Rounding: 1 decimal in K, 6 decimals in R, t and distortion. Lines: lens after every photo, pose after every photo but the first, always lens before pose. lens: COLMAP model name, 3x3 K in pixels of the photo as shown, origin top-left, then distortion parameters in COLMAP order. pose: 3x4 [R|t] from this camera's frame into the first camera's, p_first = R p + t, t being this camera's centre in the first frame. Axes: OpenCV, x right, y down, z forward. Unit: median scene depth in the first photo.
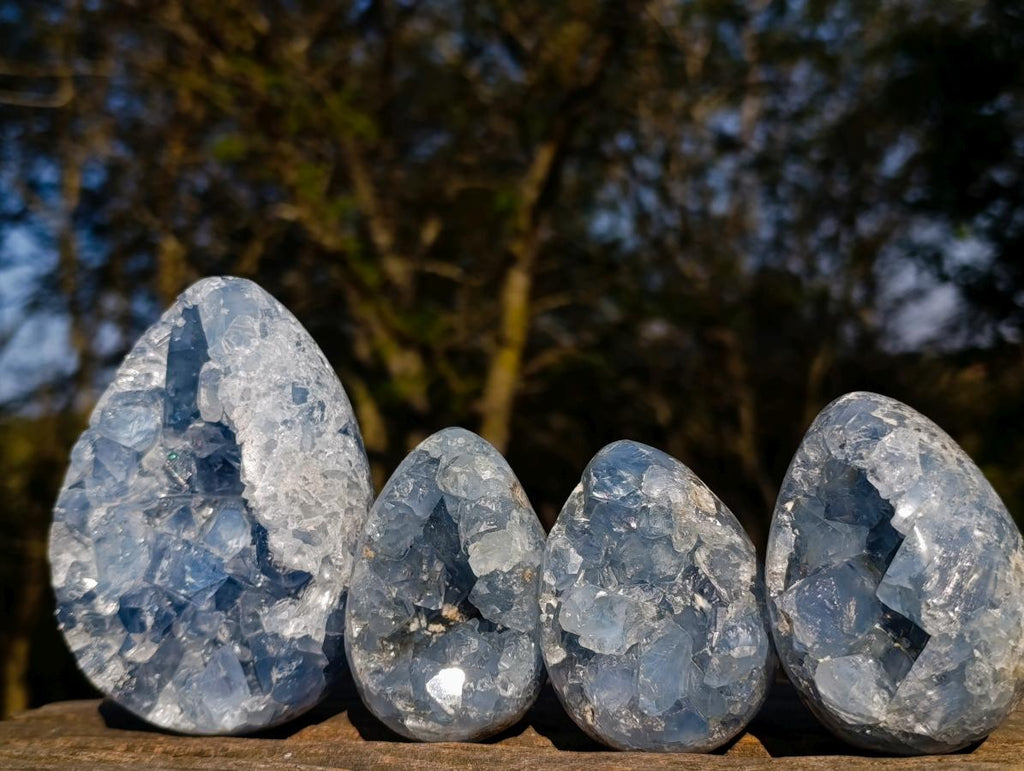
lens RADIAL K [[1422.6, 0, 517.3], [0, 1422.6, 383.5], [0, 0, 1]] dist [0.243493, -1.363678]
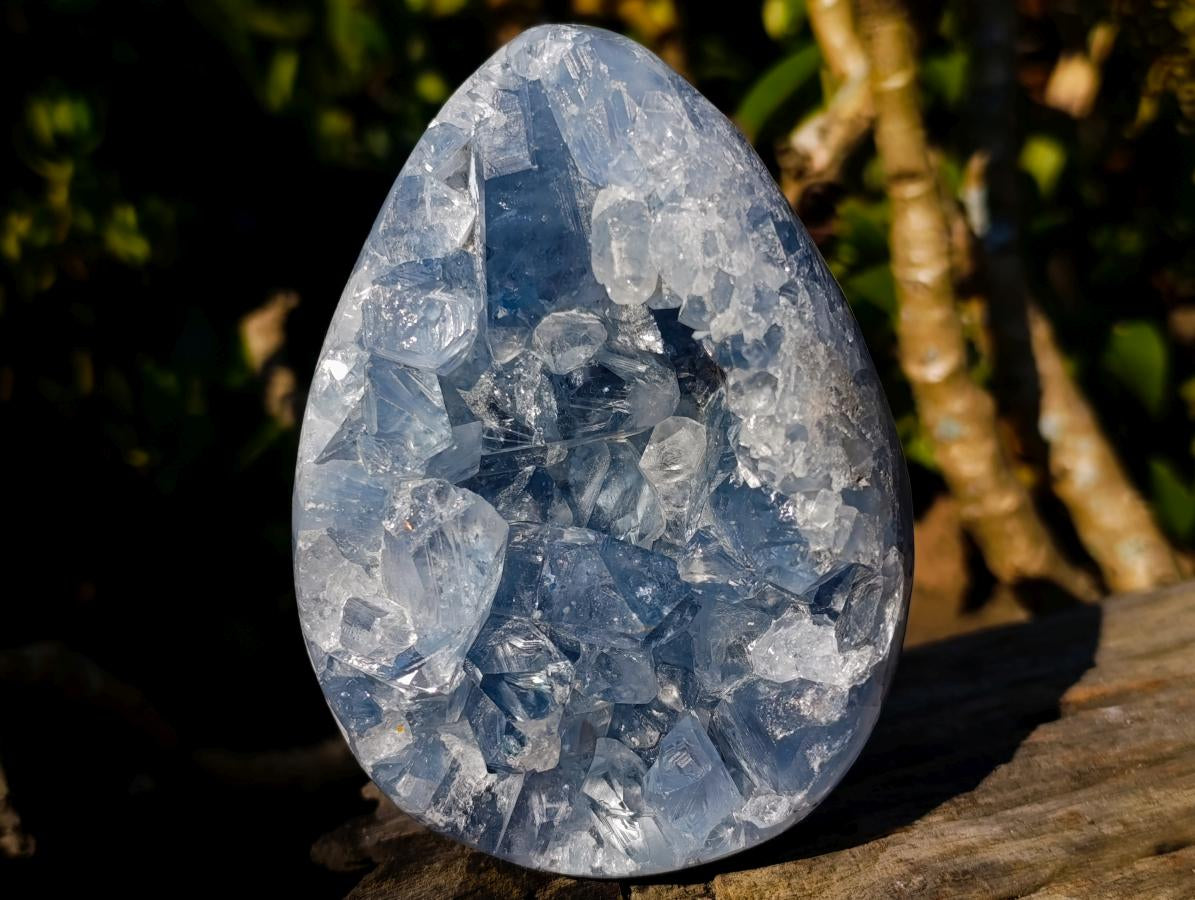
lens RADIAL K [[1660.2, 0, 603.7], [0, 1660.2, 447.7], [0, 0, 1]] dist [0.243493, -1.363678]
pose [[0.965039, -0.121604, 0.232192, -0.358628], [0.091418, 0.986393, 0.136646, -0.004942], [-0.245649, -0.110642, 0.963024, 0.405113]]
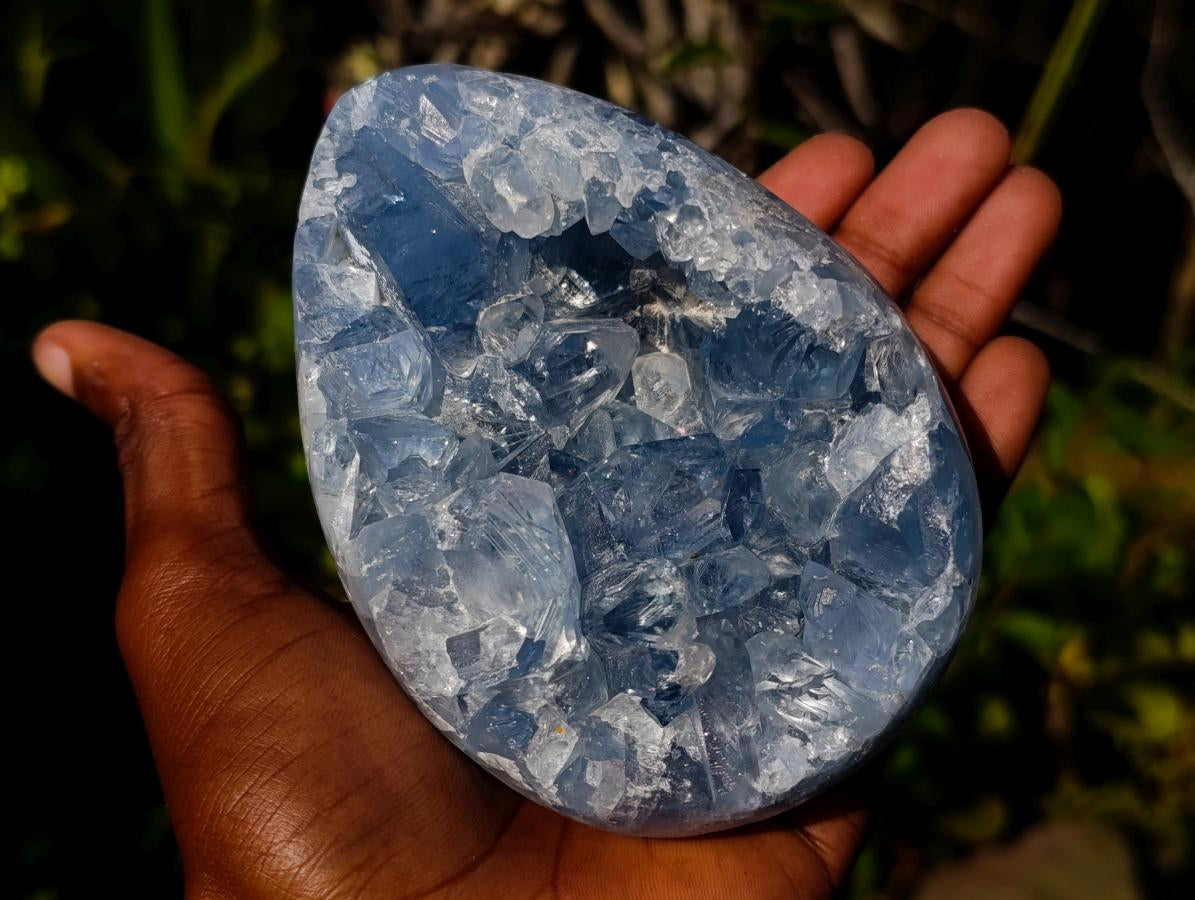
lens RADIAL K [[1660.2, 0, 603.7], [0, 1660.2, 447.7], [0, 0, 1]] dist [0.243493, -1.363678]
pose [[0.779123, -0.520405, 0.349493, -0.442129], [0.585815, 0.802885, -0.110438, 0.168861], [-0.223130, 0.290783, 0.930408, 0.426545]]
